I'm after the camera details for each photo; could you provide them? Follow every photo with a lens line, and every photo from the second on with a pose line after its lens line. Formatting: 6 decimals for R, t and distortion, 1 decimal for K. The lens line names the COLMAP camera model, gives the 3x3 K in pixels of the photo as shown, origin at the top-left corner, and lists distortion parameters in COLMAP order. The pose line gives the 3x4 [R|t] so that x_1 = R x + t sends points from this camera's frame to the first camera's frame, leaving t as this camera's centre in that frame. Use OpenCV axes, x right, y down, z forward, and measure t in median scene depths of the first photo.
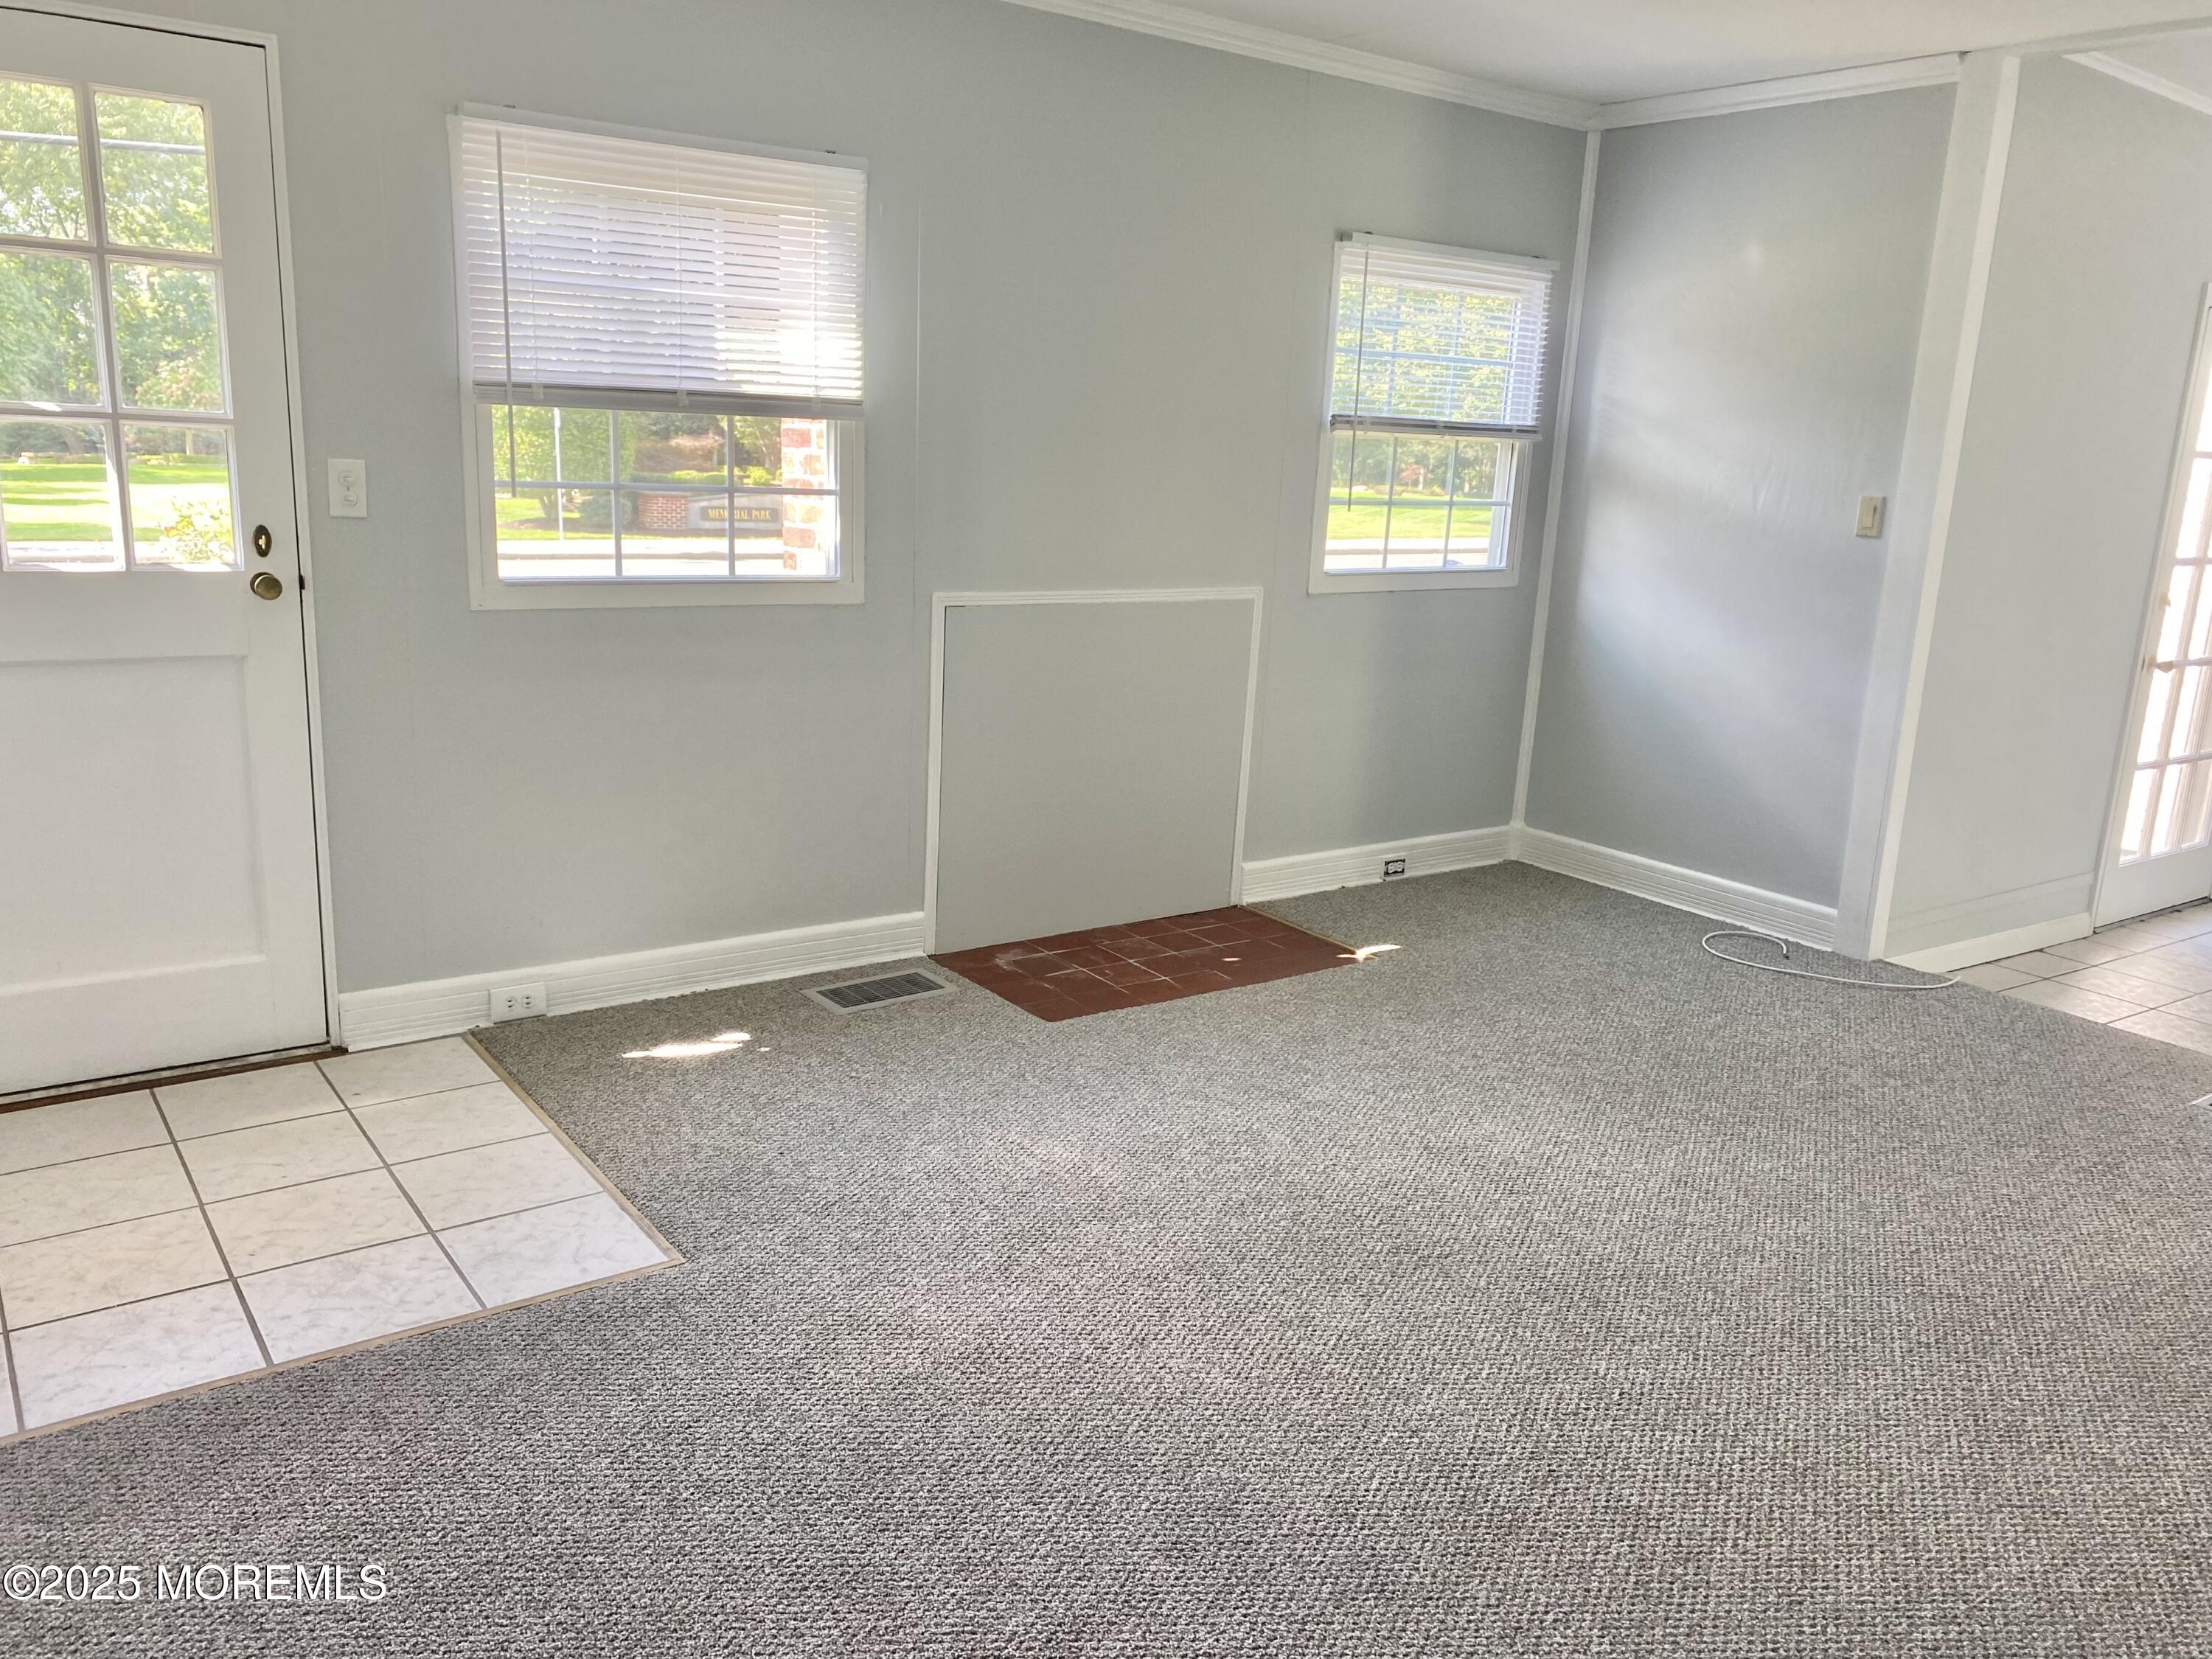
lens RADIAL K [[1568.8, 0, 1108.9], [0, 1568.8, 860.2], [0, 0, 1]] dist [0.042650, -0.002122]
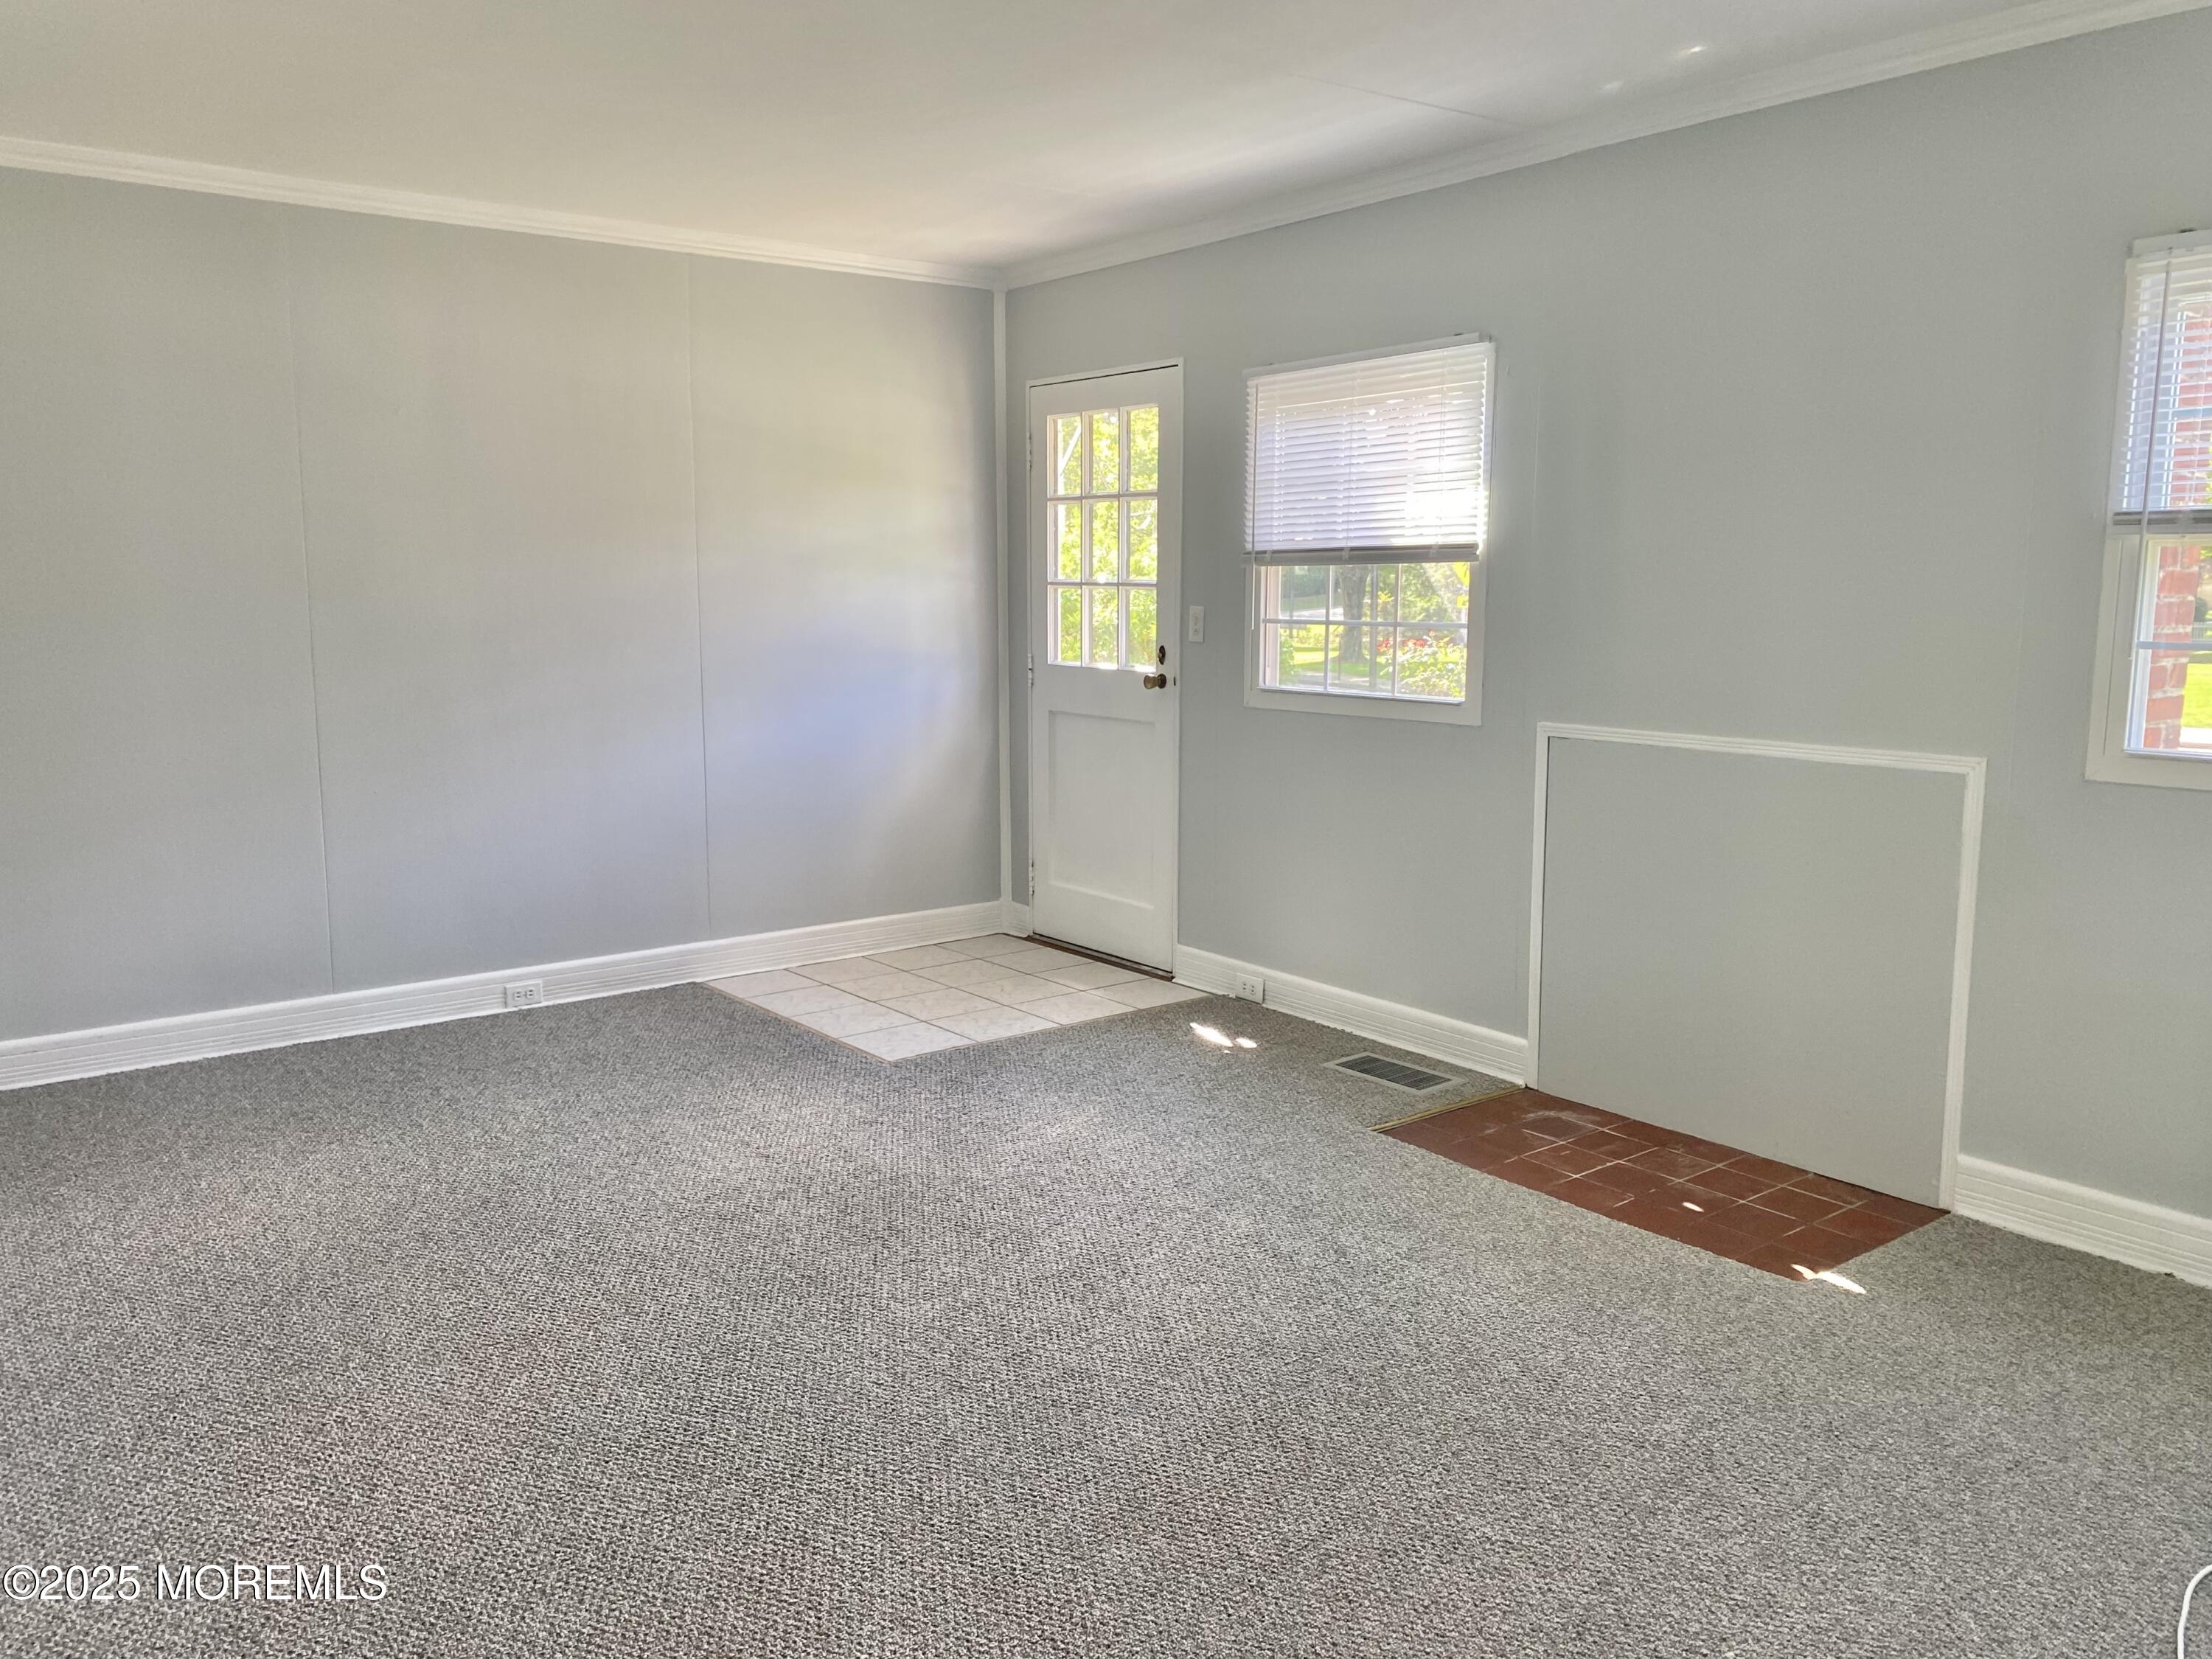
lens RADIAL K [[1684.0, 0, 1081.7], [0, 1684.0, 835.1], [0, 0, 1]] dist [0.051324, -0.062006]
pose [[0.039217, 0.114048, -0.992701, 0.977621], [-0.246463, 0.963875, 0.100999, -0.139211], [0.968359, 0.240703, 0.065909, 0.668869]]
